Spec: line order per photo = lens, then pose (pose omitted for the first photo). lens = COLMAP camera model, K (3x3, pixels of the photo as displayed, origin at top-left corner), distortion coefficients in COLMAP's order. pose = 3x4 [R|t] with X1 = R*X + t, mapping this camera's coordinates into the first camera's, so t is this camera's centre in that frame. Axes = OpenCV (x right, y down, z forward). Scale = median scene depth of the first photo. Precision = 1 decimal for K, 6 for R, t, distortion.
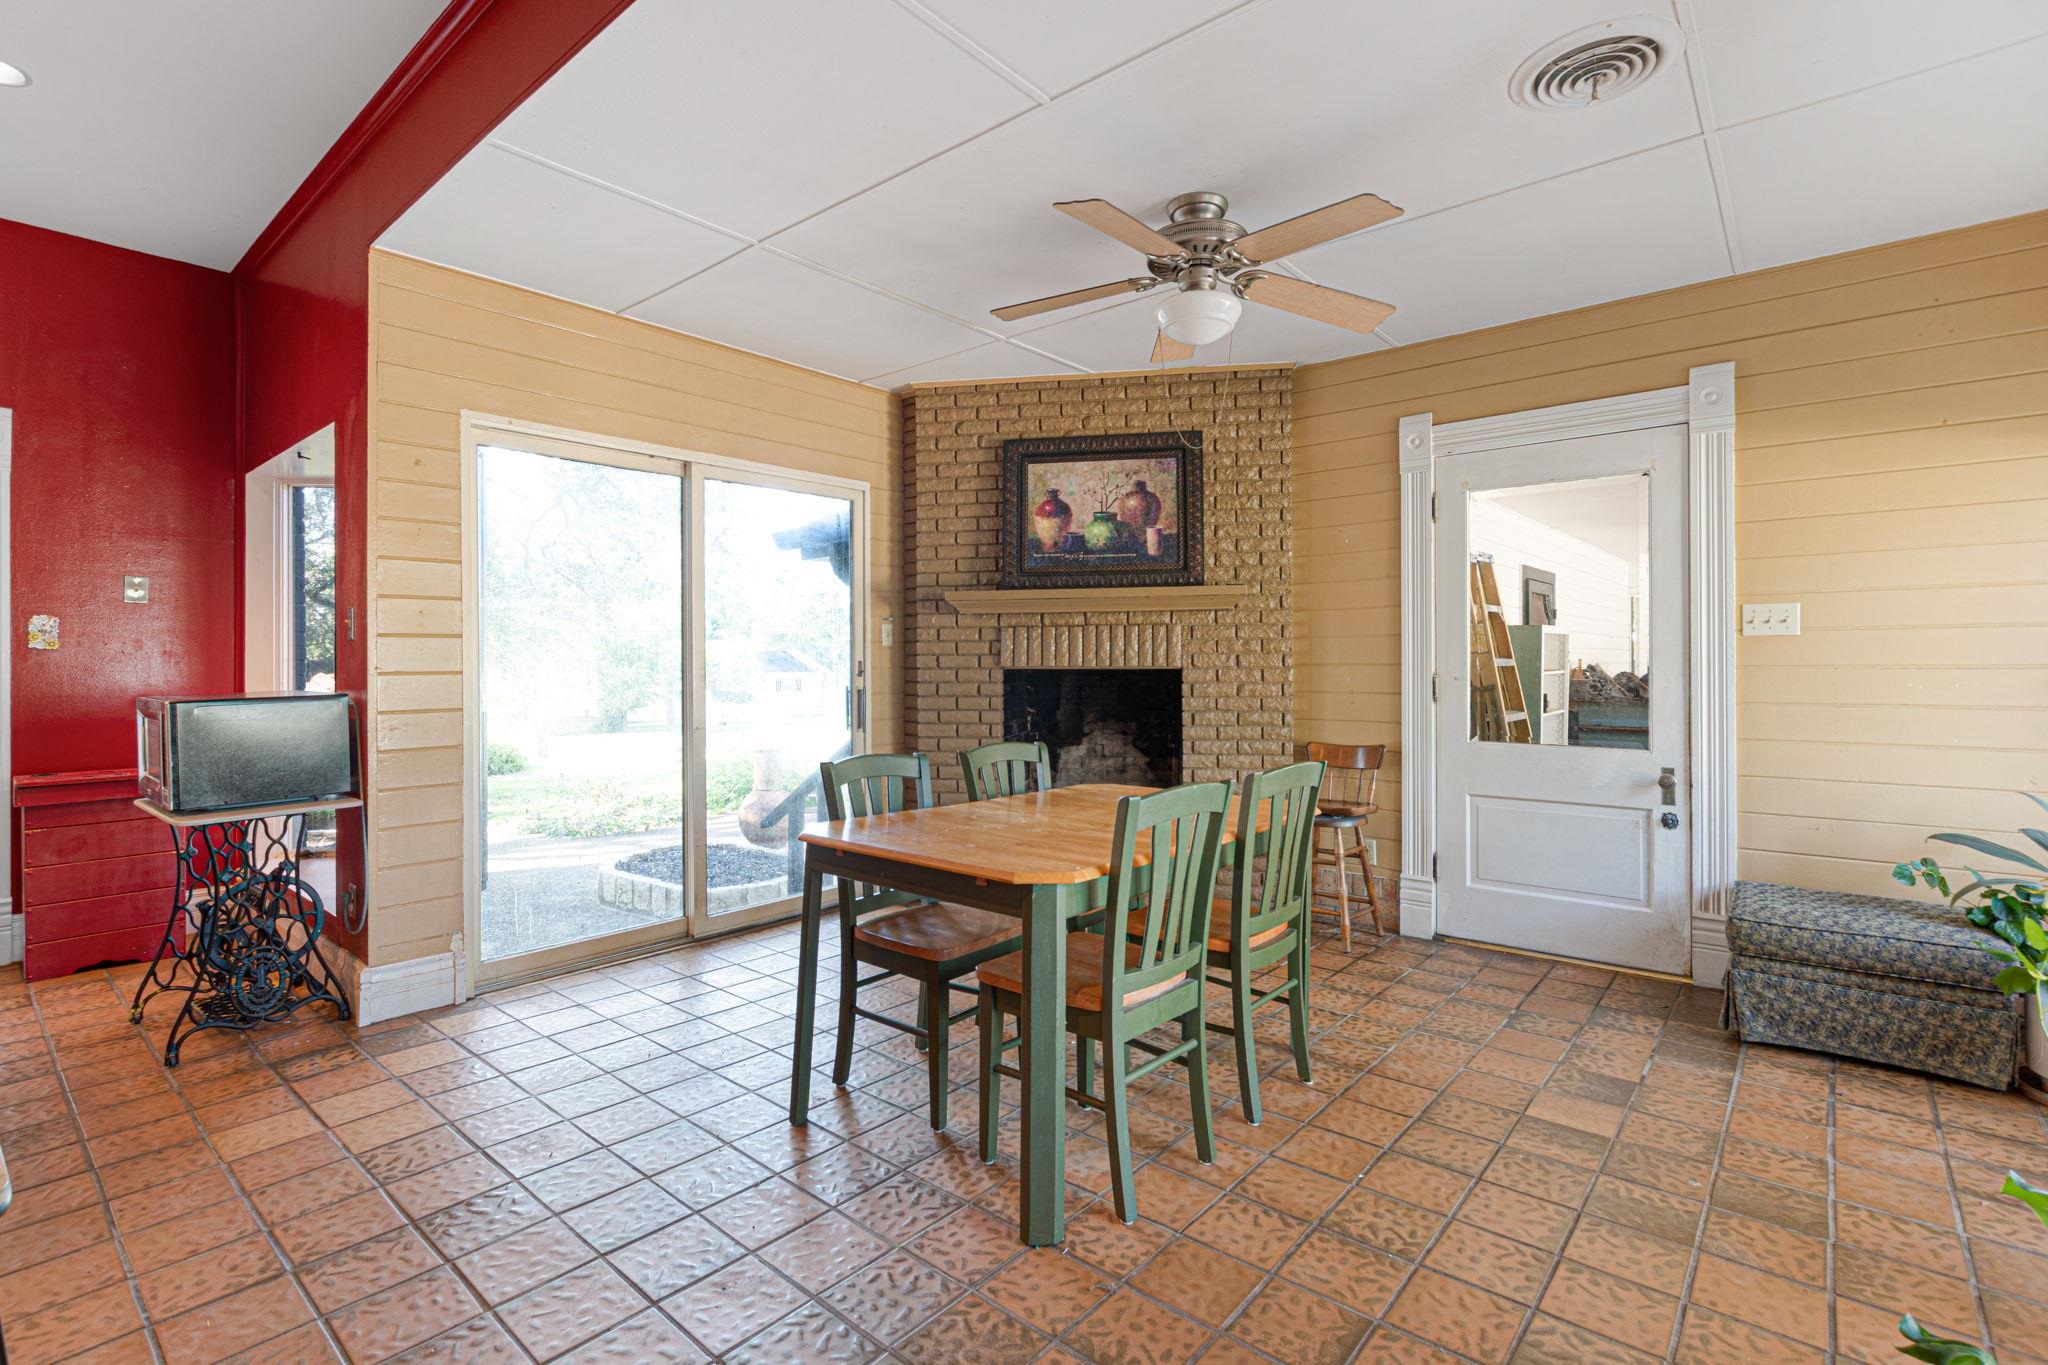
lens RADIAL K [[953.9, 0, 1023.9], [0, 953.9, 669.9], [0, 0, 1]] dist [-0.000103, -0.000964]
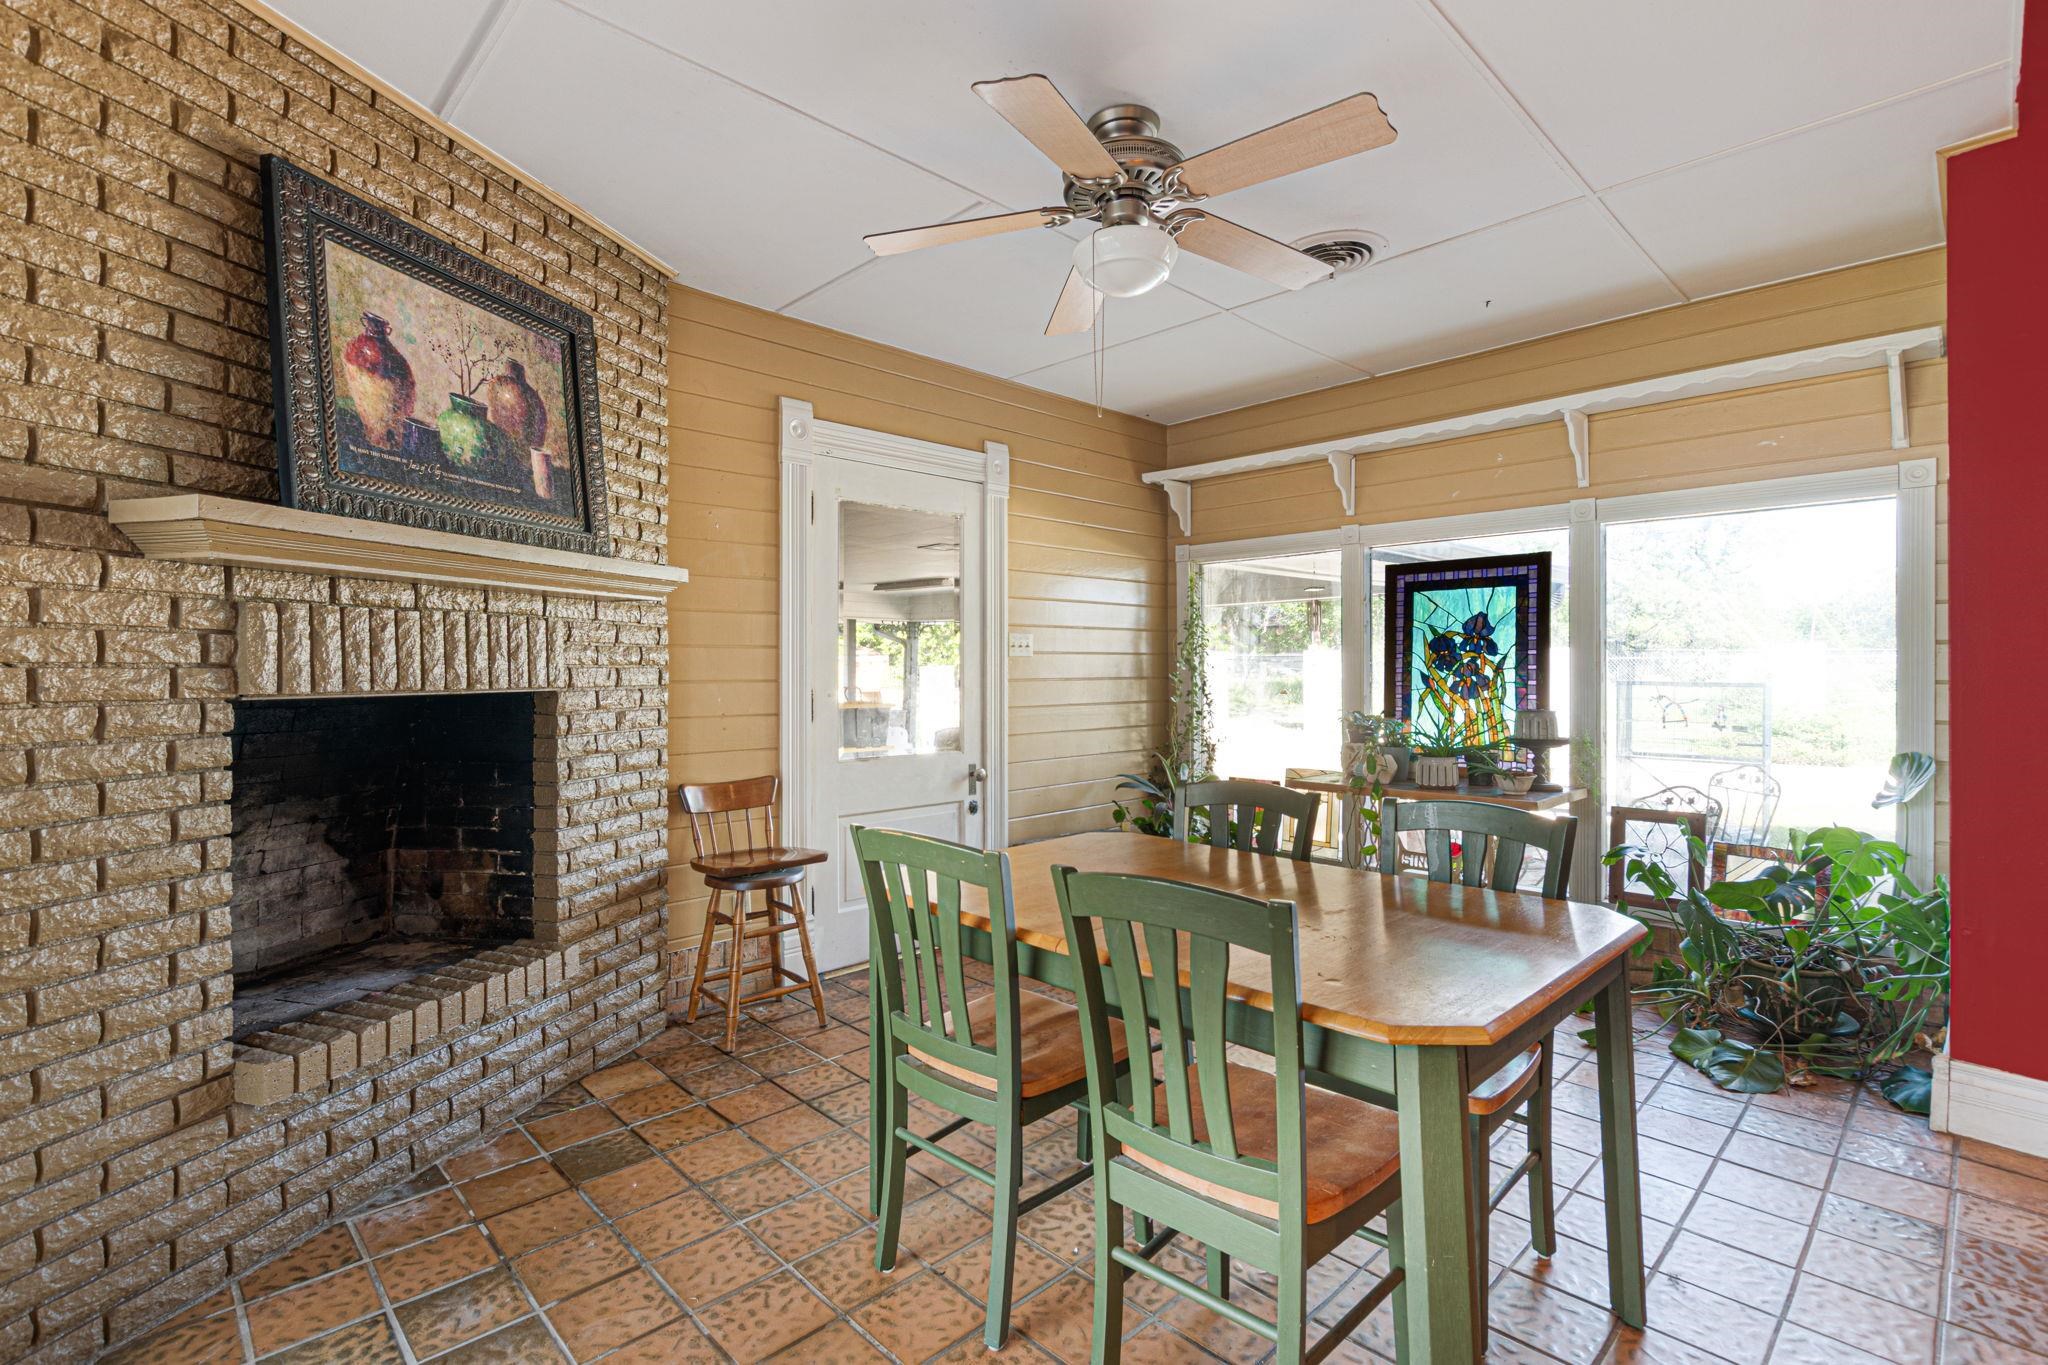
lens RADIAL K [[953.9, 0, 1027.6], [0, 953.9, 672.4], [0, 0, 1]] dist [-0.000103, -0.000964]
pose [[0.093374, -0.002022, 0.995629, -0.415284], [0.006842, 0.999976, 0.001389, -0.011866], [-0.995608, 0.006683, 0.093386, 0.643833]]
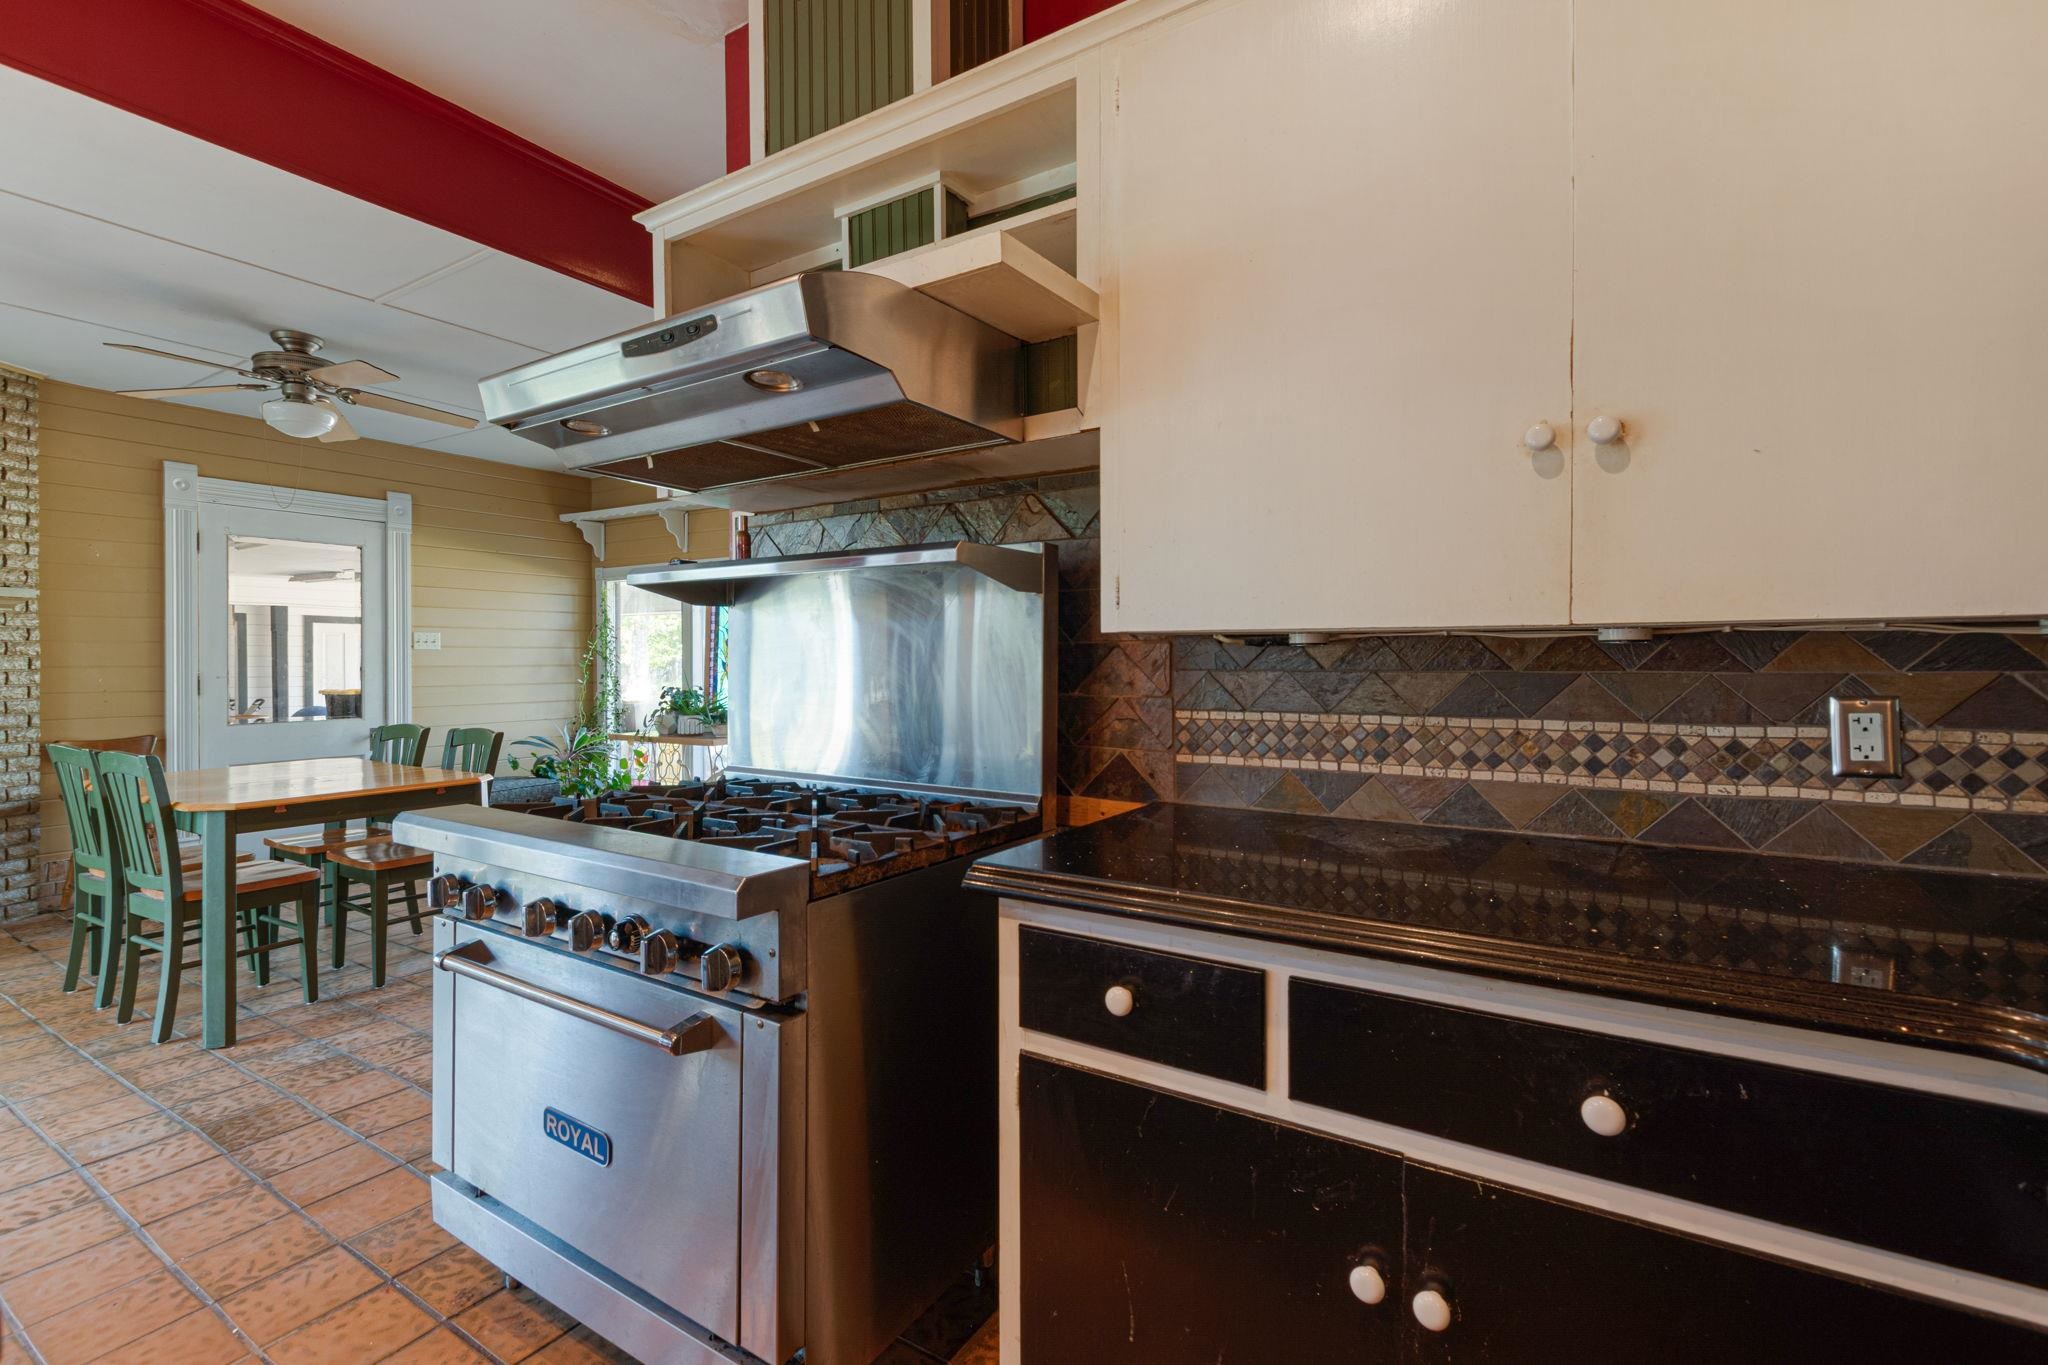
lens RADIAL K [[888.5, 0, 1011.3], [0, 888.5, 668.1], [0, 0, 1]] dist [-0.004476, -0.000055]
pose [[-0.136538, -0.007229, 0.990608, -0.789376], [0.007614, 0.999936, 0.008347, -0.004518], [-0.990606, 0.008682, -0.136475, 0.091278]]
